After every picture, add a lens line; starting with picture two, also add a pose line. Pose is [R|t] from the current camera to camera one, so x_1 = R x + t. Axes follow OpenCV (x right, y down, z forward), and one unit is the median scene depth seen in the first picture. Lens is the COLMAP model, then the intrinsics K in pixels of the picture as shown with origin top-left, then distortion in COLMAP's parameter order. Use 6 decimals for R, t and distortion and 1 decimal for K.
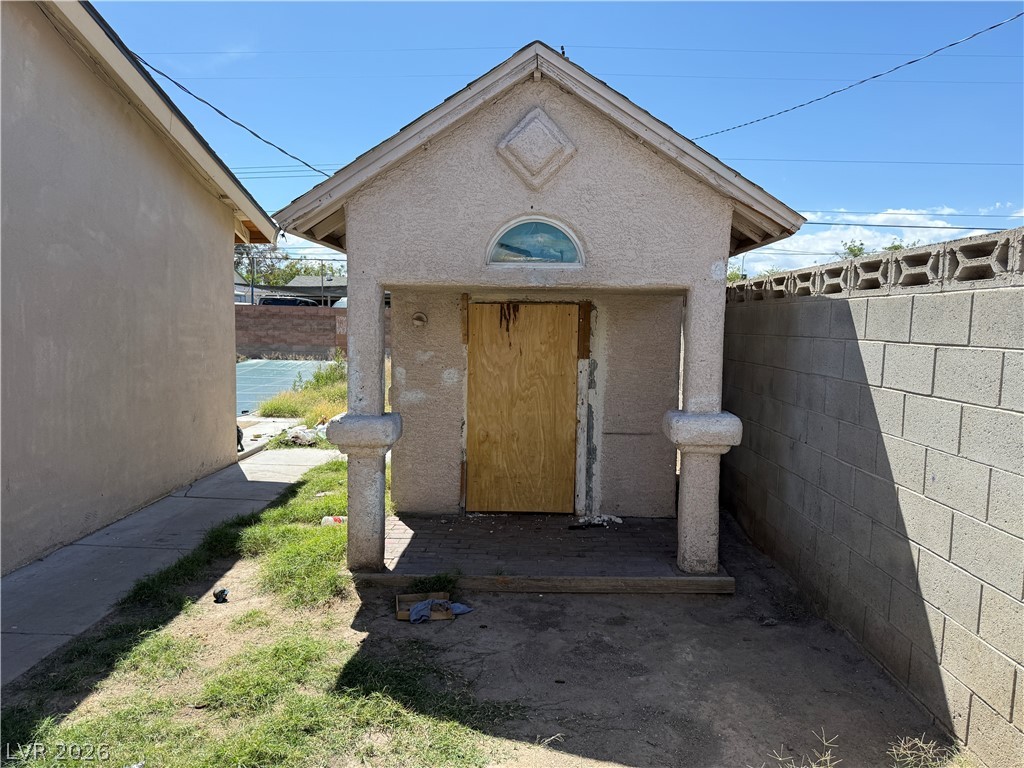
lens RADIAL K [[718.4, 0, 512.0], [0, 718.4, 384.0], [0, 0, 1]] dist [0.131360, -0.178045]
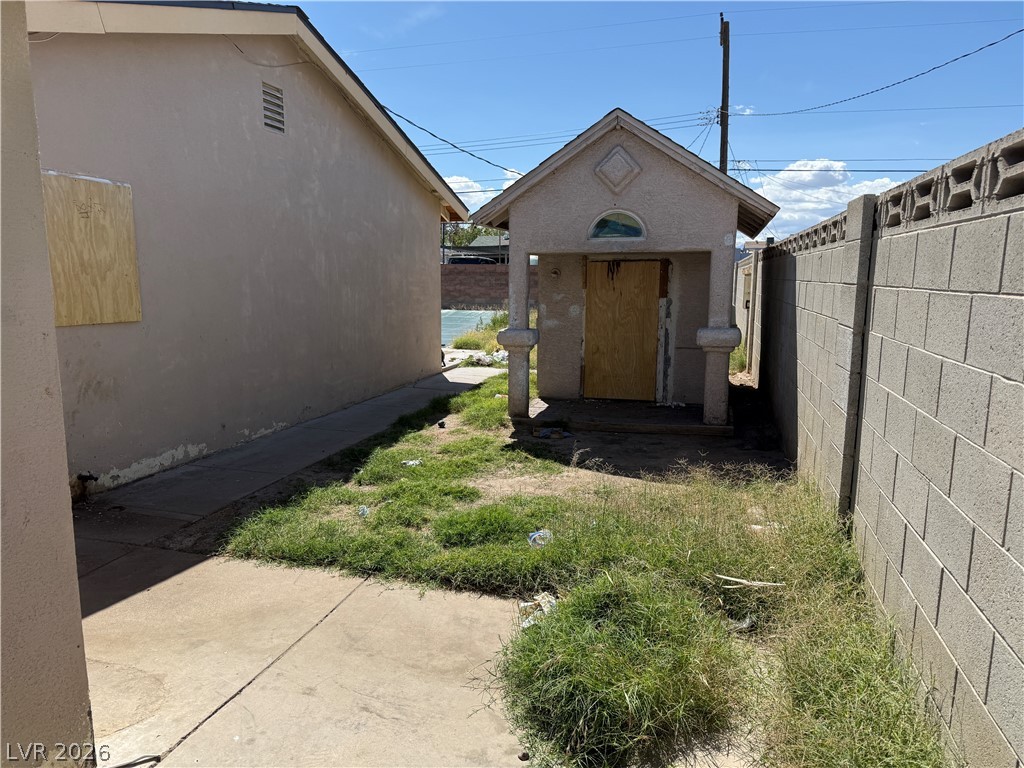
lens RADIAL K [[718.4, 0, 512.0], [0, 718.4, 384.0], [0, 0, 1]] dist [0.131360, -0.178045]
pose [[0.971349, 0.024690, -0.236370, 0.154337], [-0.010276, 0.998022, 0.062018, 0.053830], [0.237434, -0.057813, 0.969682, -0.547190]]
